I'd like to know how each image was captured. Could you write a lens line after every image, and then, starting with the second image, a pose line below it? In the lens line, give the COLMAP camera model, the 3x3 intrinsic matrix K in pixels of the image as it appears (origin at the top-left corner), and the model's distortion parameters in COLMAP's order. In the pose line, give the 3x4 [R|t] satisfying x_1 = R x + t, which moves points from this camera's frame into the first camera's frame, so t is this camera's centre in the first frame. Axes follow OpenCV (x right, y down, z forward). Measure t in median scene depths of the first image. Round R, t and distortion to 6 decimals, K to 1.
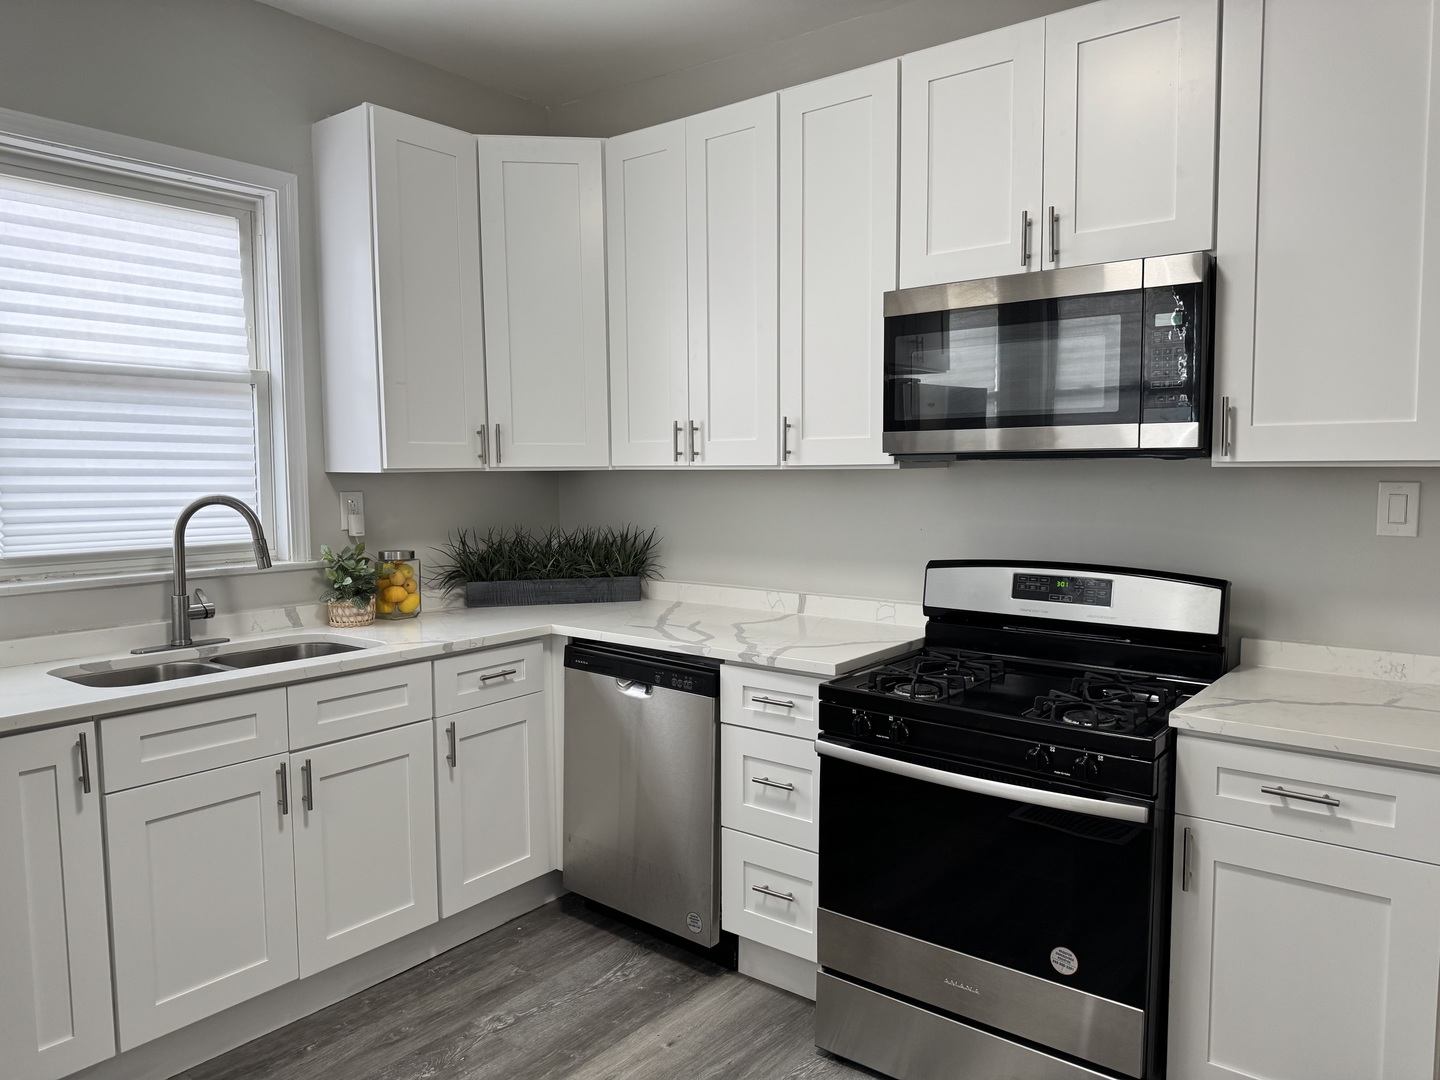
lens RADIAL K [[974.0, 0, 724.9], [0, 974.0, 538.9], [0, 0, 1]] dist [-0.001686, -0.041949]
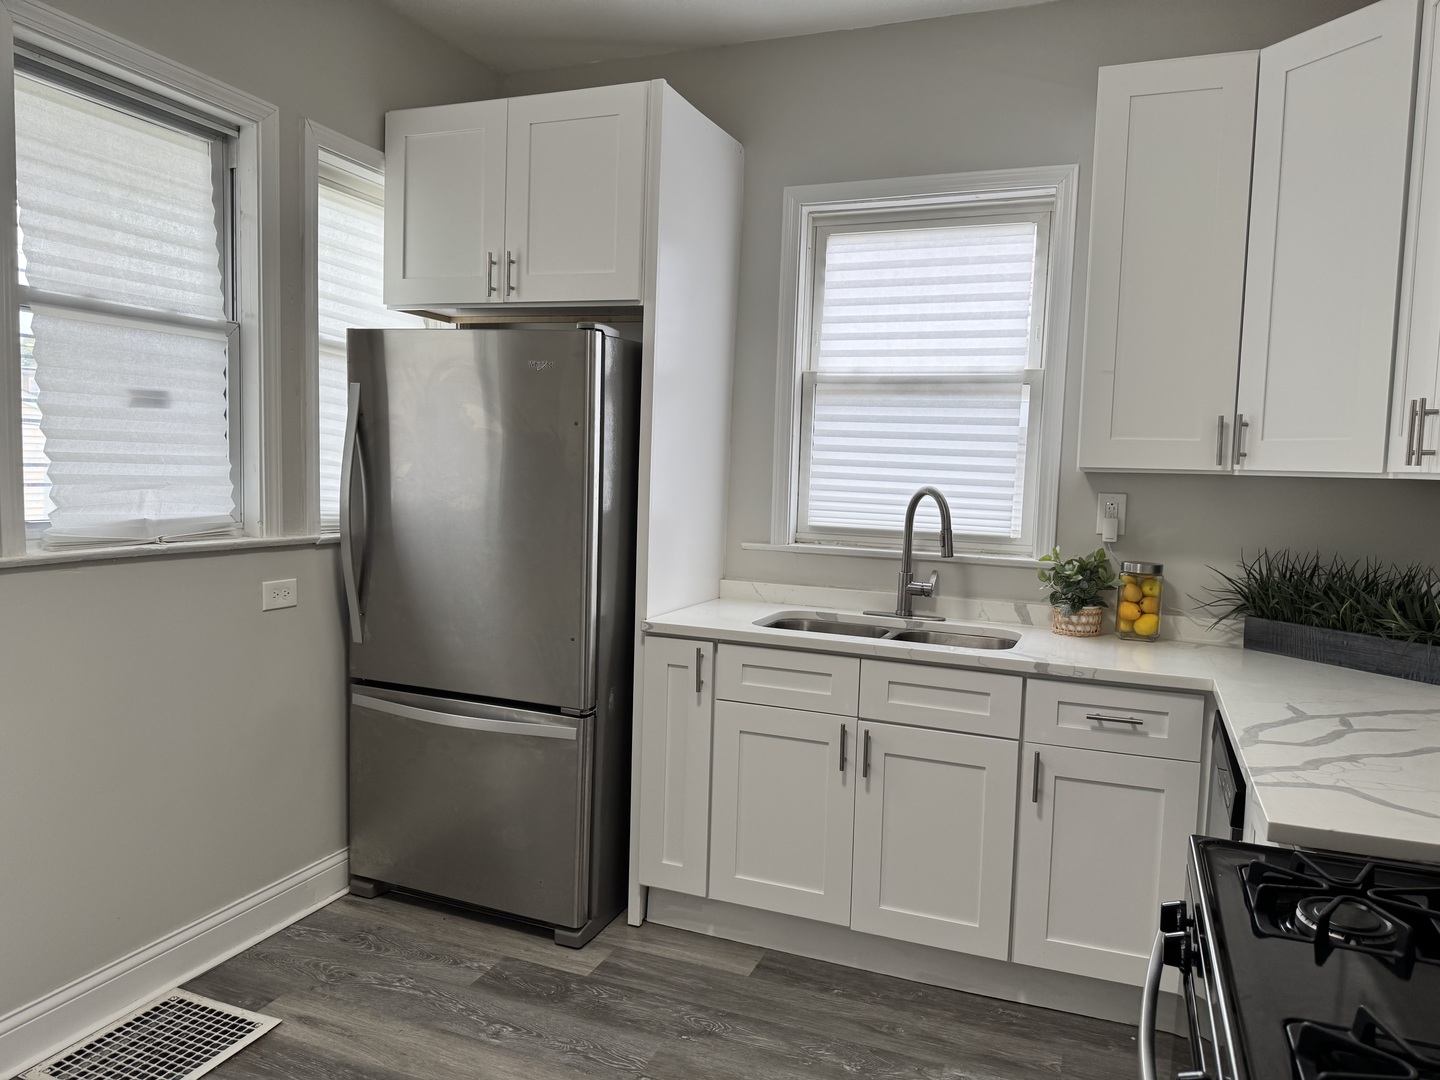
lens RADIAL K [[974.0, 0, 718.9], [0, 974.0, 544.0], [0, 0, 1]] dist [-0.001686, -0.041949]
pose [[0.271419, 0.090239, -0.958222, 0.482185], [-0.101499, 0.992727, 0.064738, -0.027641], [0.957094, 0.079687, 0.278604, 0.469679]]
